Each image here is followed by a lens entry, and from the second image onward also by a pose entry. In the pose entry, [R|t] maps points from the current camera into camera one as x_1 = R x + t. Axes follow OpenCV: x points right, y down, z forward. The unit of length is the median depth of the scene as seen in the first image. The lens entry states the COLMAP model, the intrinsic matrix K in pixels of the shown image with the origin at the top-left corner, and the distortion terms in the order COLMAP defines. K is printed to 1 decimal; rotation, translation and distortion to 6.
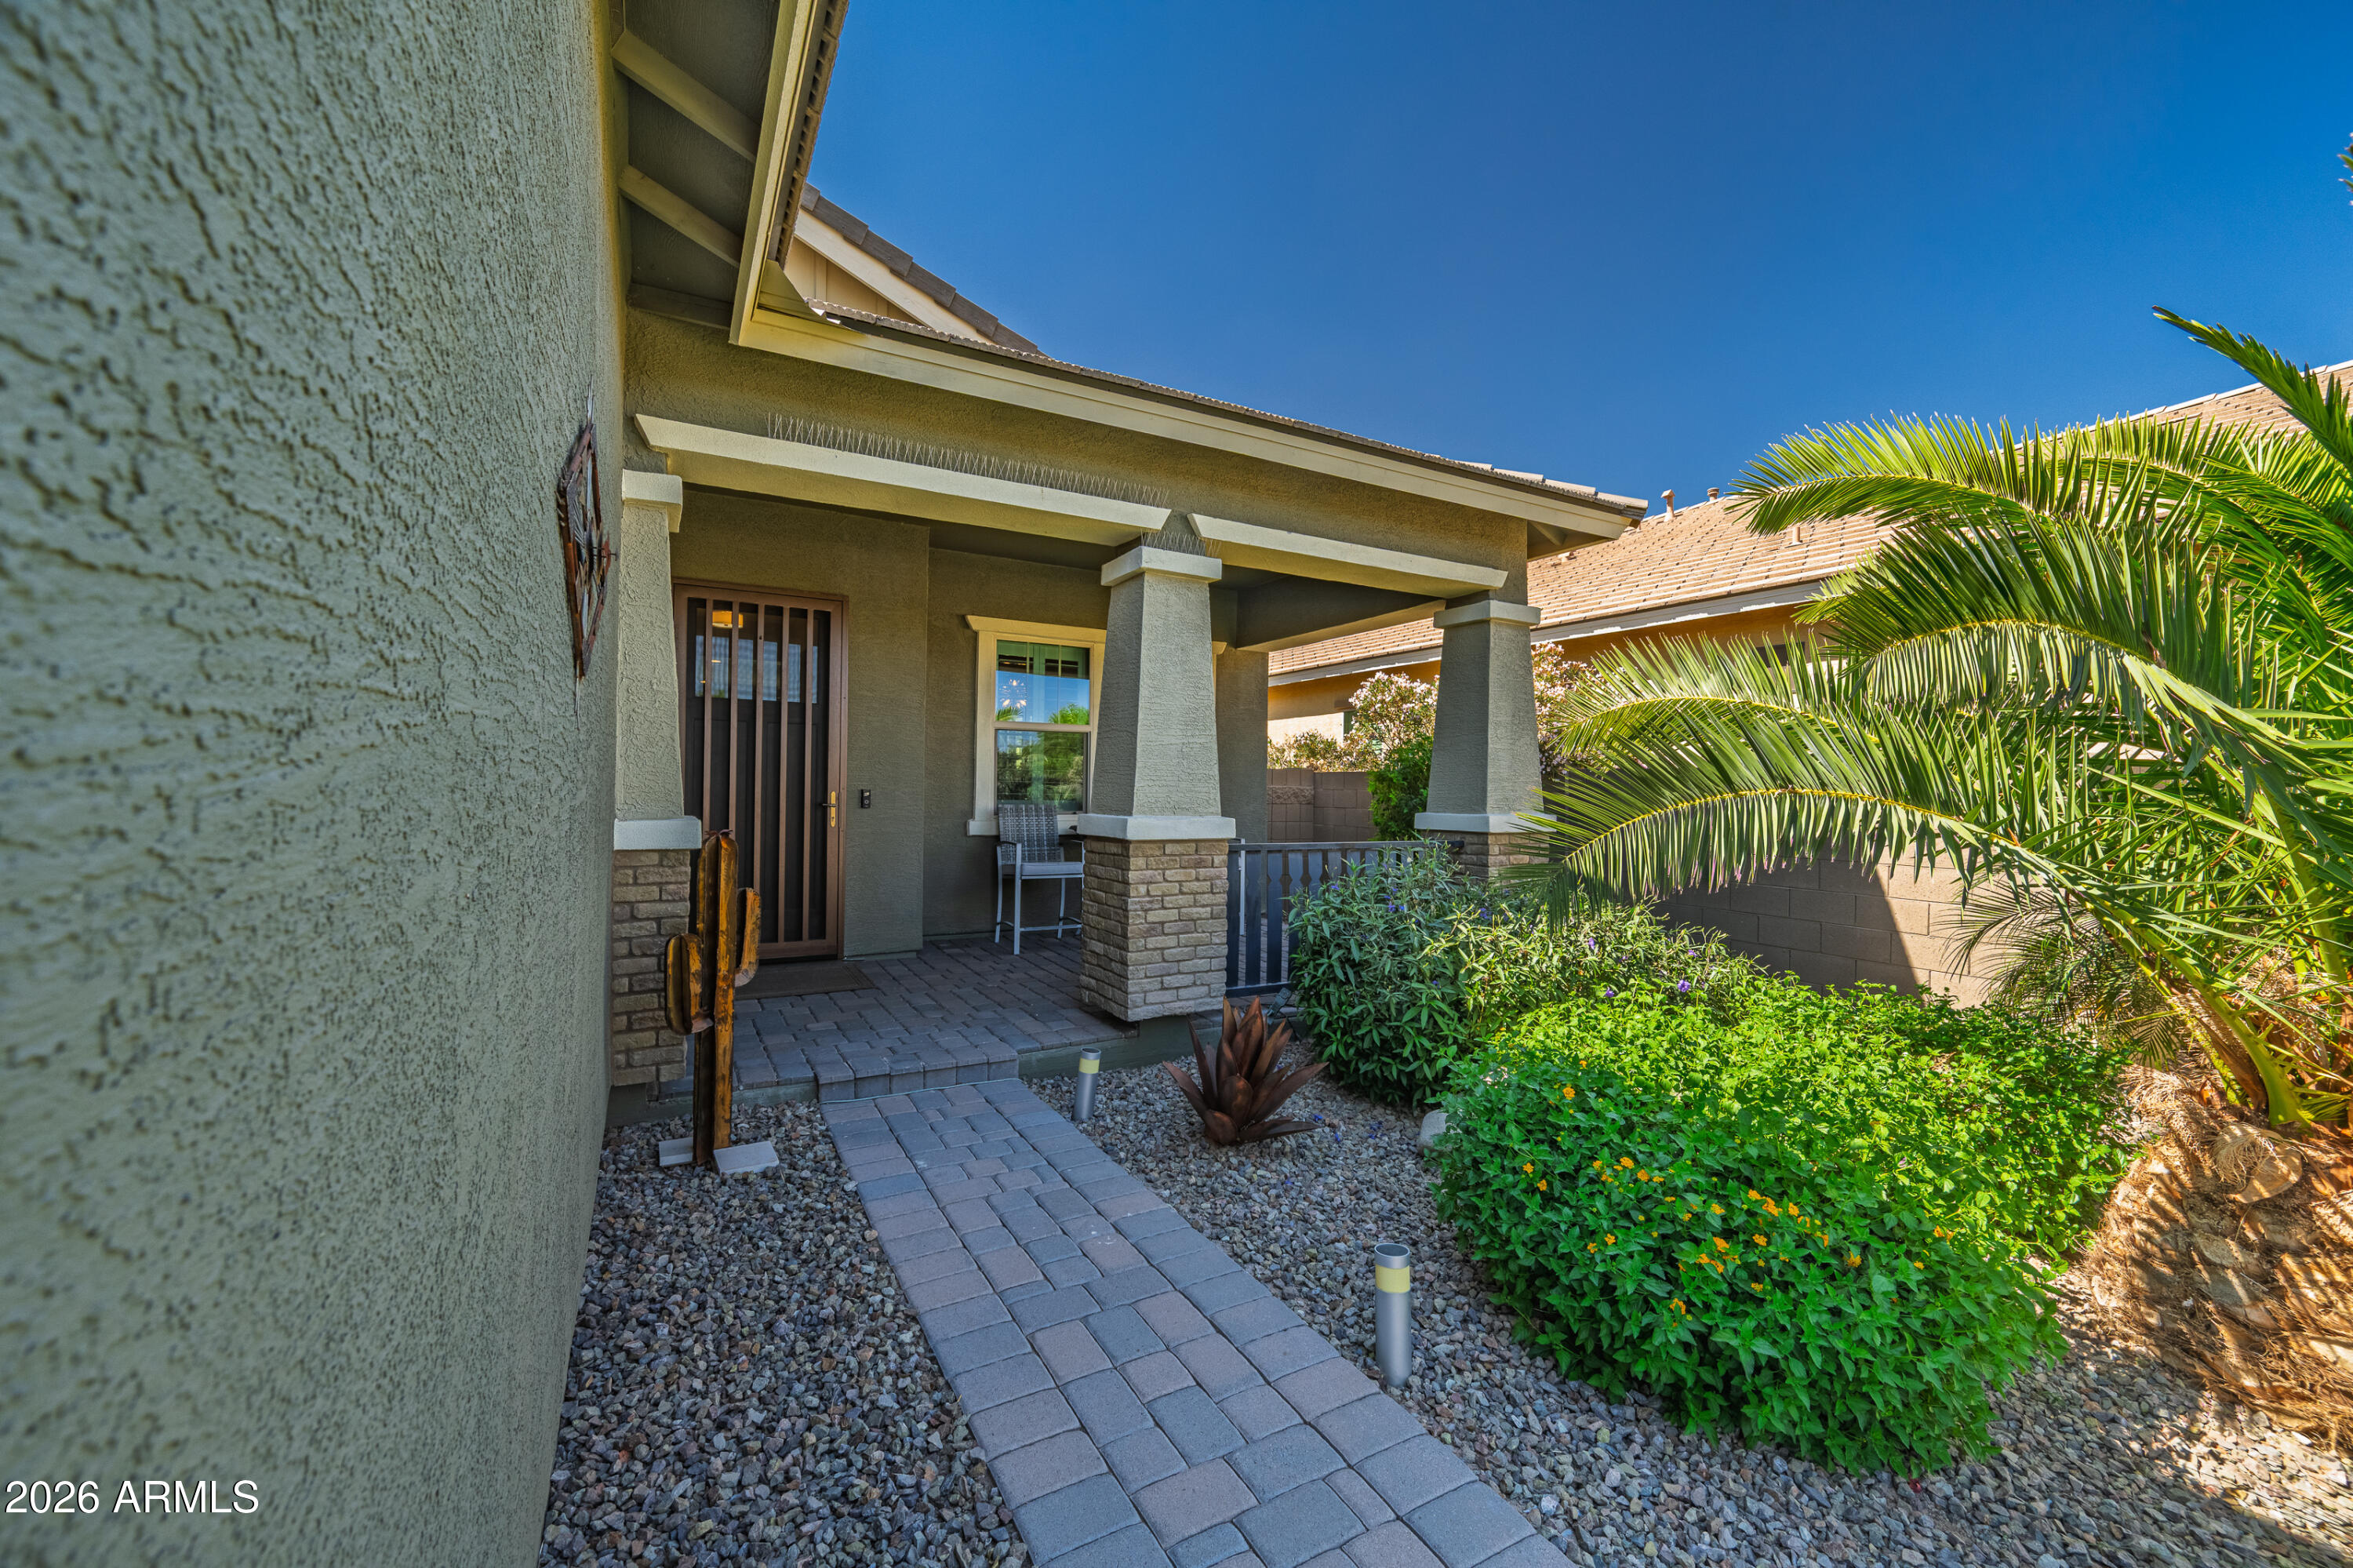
lens RADIAL K [[927.2, 0, 1178.0], [0, 927.2, 789.2], [0, 0, 1]] dist [-0.000736, 0.000723]
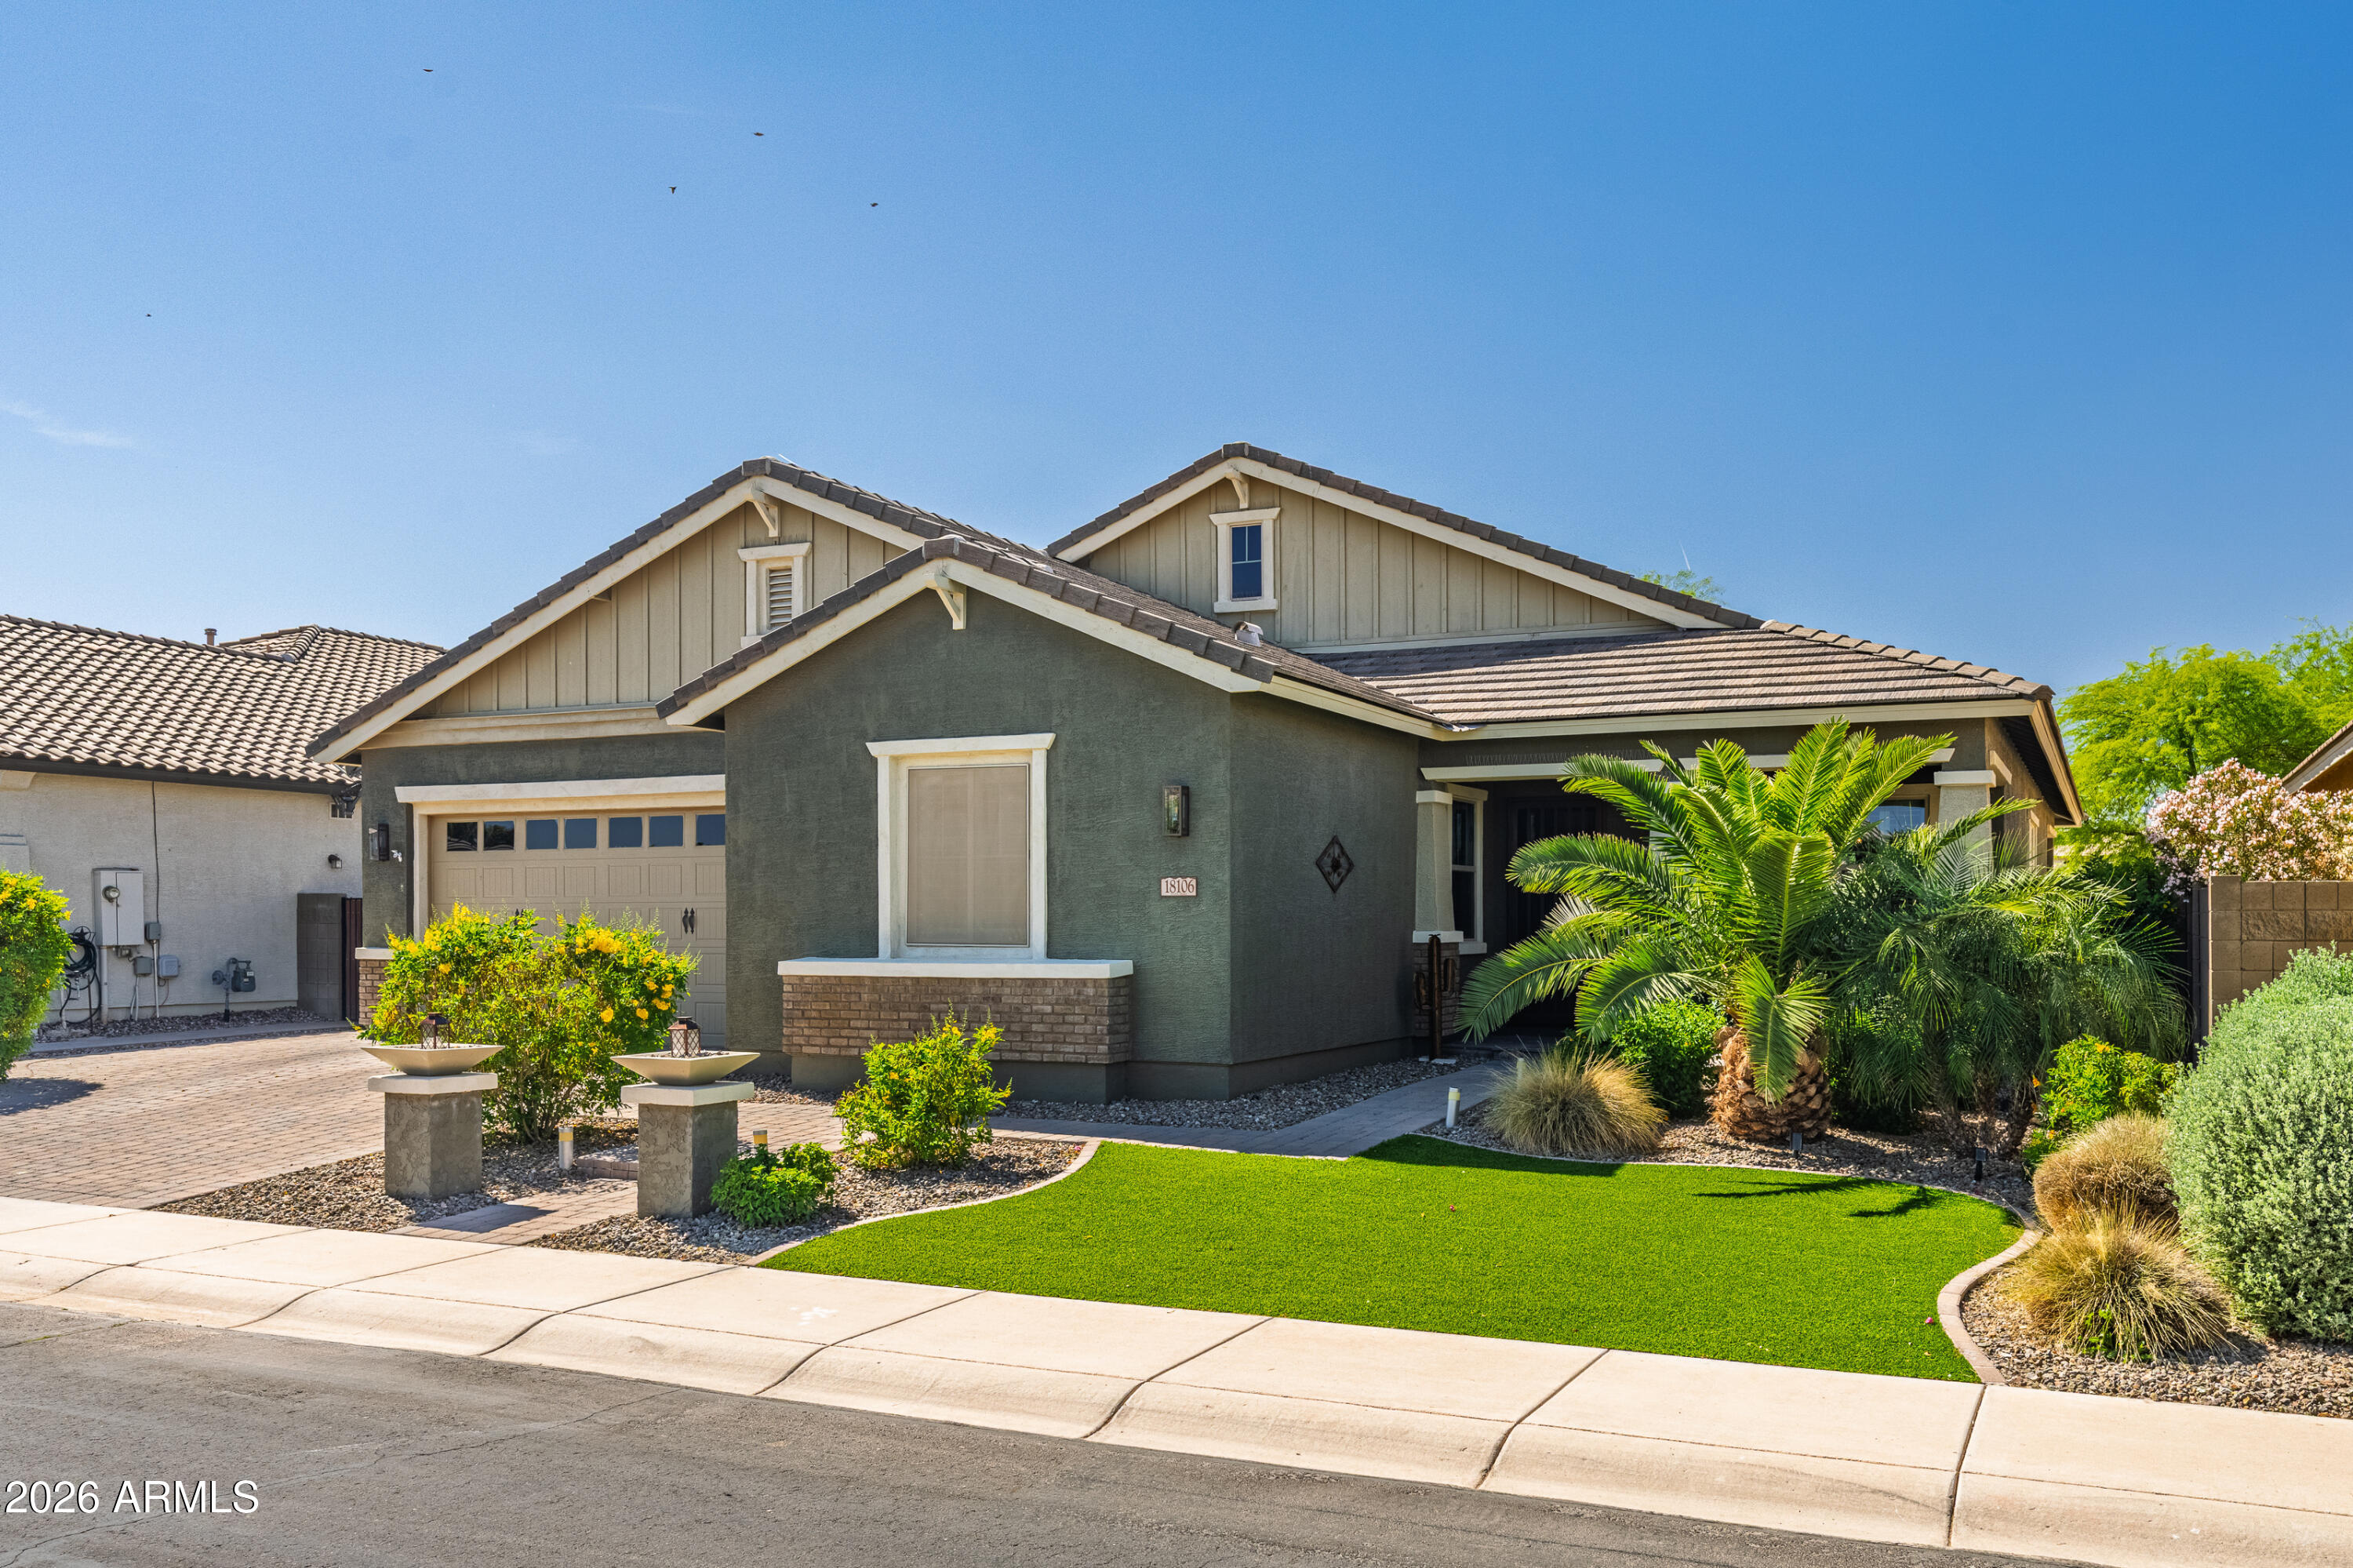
lens RADIAL K [[1859.2, 0, 1290.9], [0, 1859.2, 919.6], [0, 0, 1]] dist [0.009353, -0.007766]
pose [[0.599718, -0.016201, -0.800047, 2.417801], [0.009745, 0.999869, -0.012943, 0.047021], [0.800152, -0.000035, 0.599797, -1.720048]]
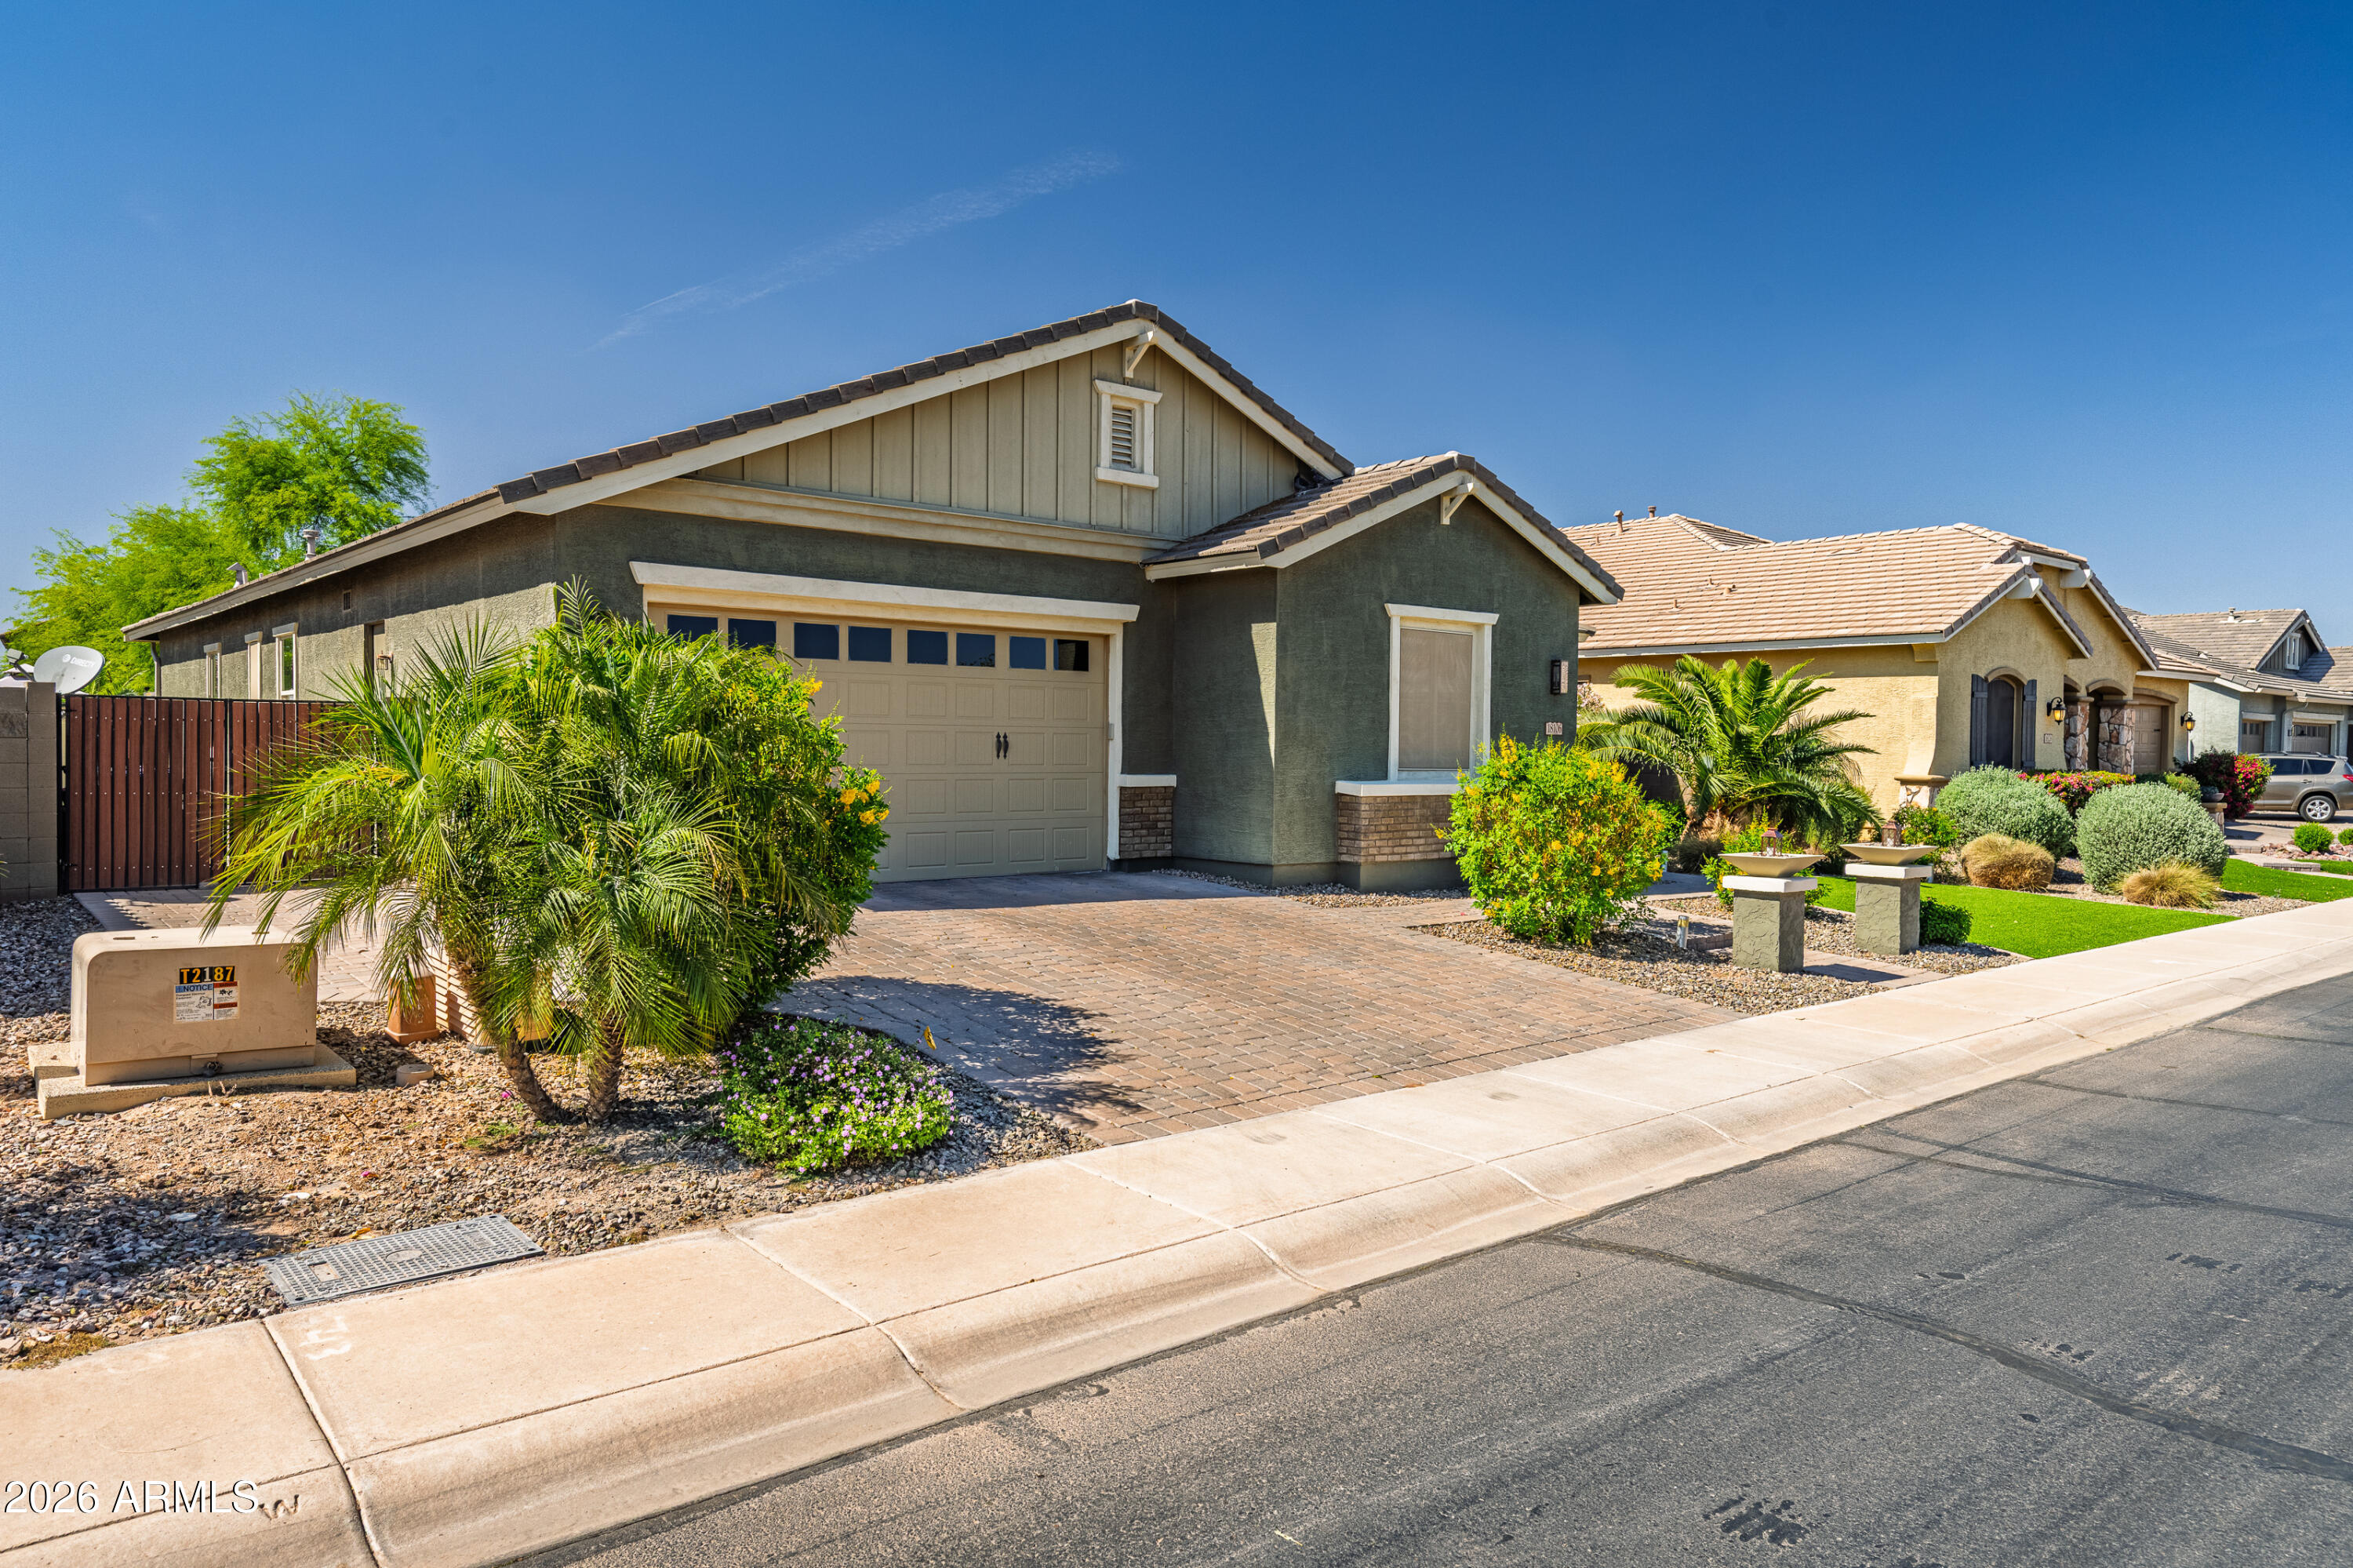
lens RADIAL K [[1559.5, 0, 1171.0], [0, 1559.5, 774.1], [0, 0, 1]] dist [0.004111, 0.003046]
pose [[0.982330, -0.007051, 0.187025, -1.707290], [0.003024, 0.999758, 0.021810, -0.022981], [-0.187134, -0.020860, 0.982113, -3.544283]]
